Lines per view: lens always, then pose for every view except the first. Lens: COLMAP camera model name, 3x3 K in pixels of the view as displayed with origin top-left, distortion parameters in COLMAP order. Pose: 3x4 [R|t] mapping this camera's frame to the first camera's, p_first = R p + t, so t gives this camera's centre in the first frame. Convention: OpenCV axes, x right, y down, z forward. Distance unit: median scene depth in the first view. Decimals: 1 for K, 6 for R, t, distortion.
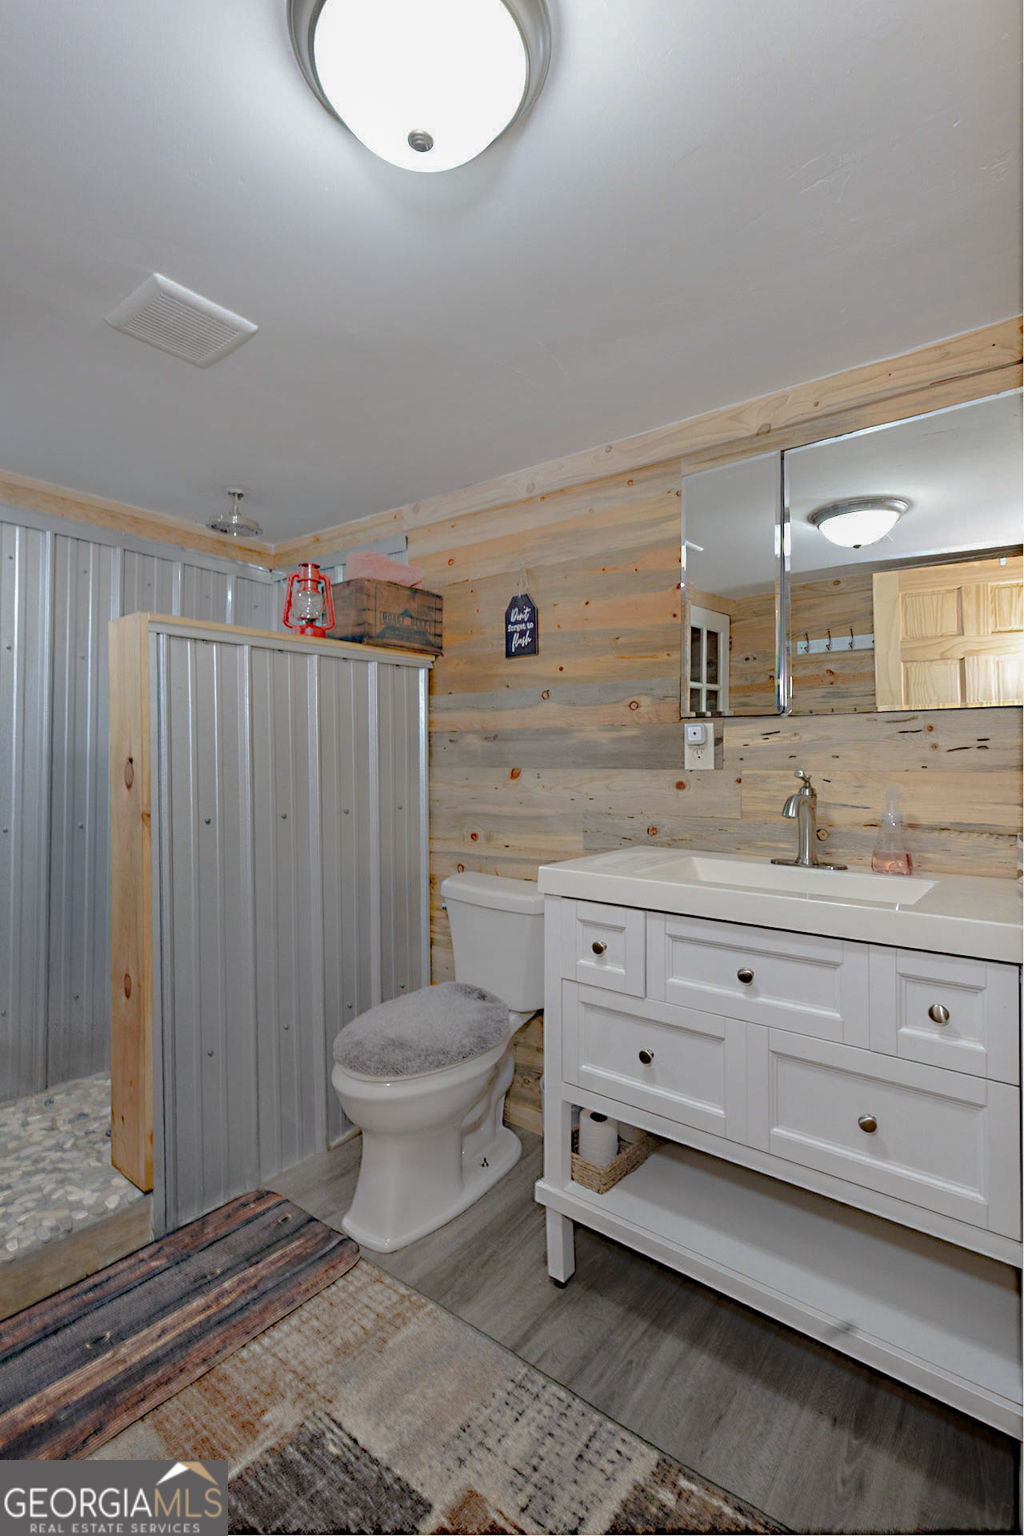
lens RADIAL K [[700.7, 0, 512.0], [0, 700.7, 768.0], [0, 0, 1]] dist [0.007181, -0.000073]
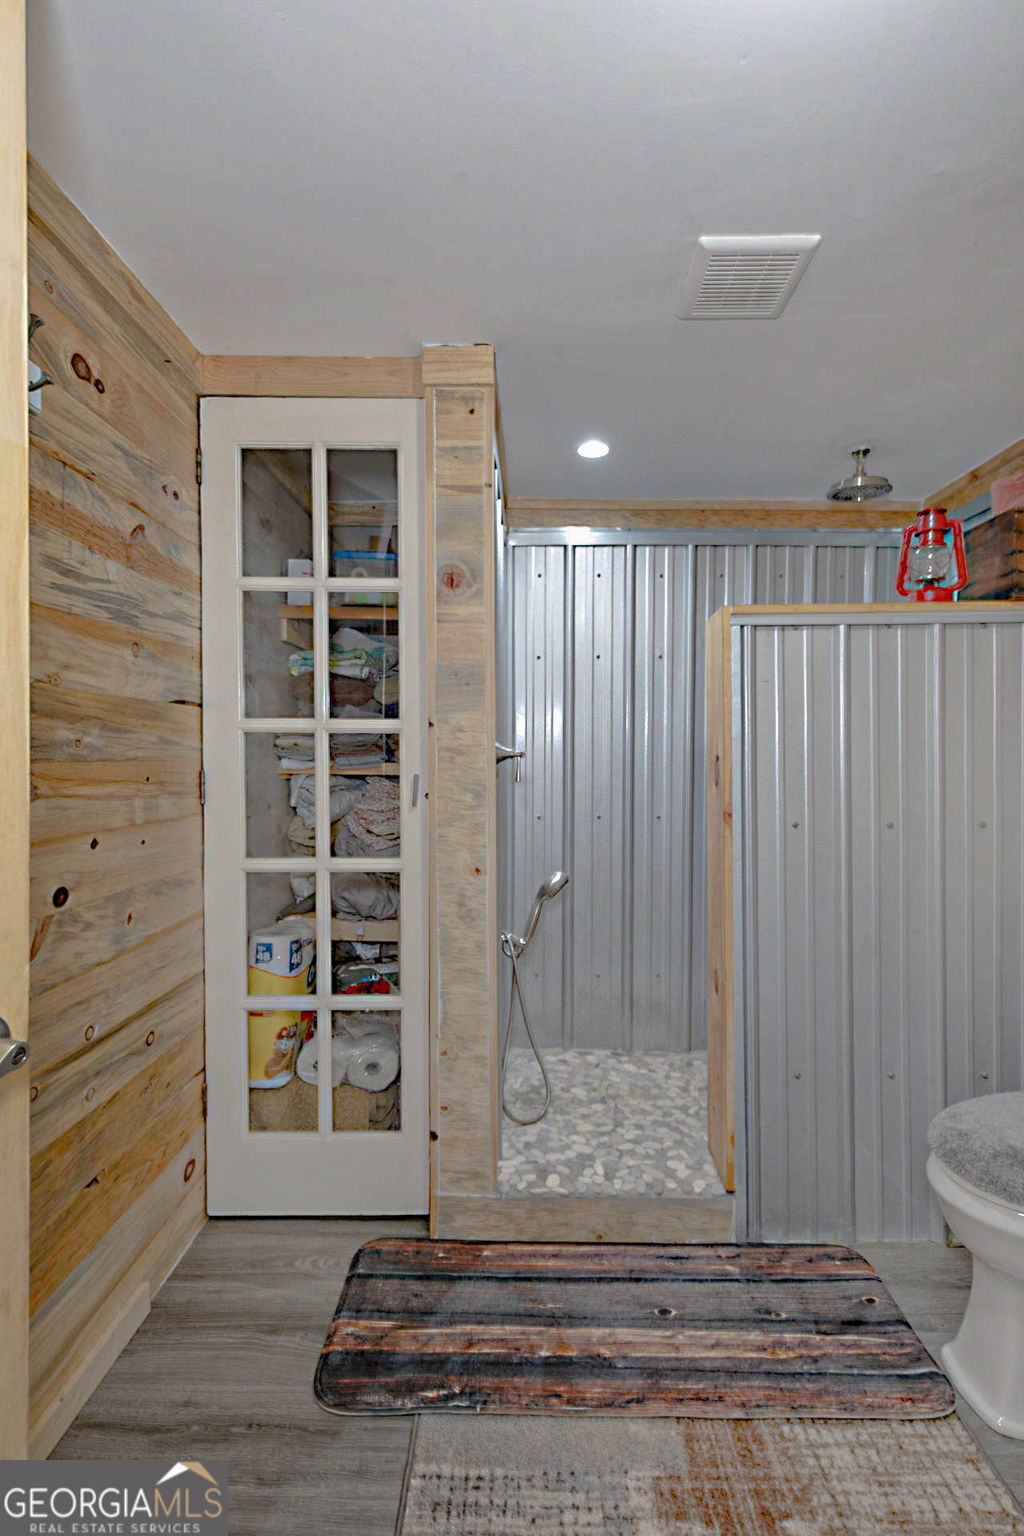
lens RADIAL K [[719.9, 0, 517.2], [0, 719.9, 781.5], [0, 0, 1]] dist [0.003919, 0.000935]
pose [[0.623689, 0.028946, -0.781136, 0.078514], [-0.006210, 0.999466, 0.032079, -0.009146], [0.781648, -0.015157, 0.623536, 0.146003]]
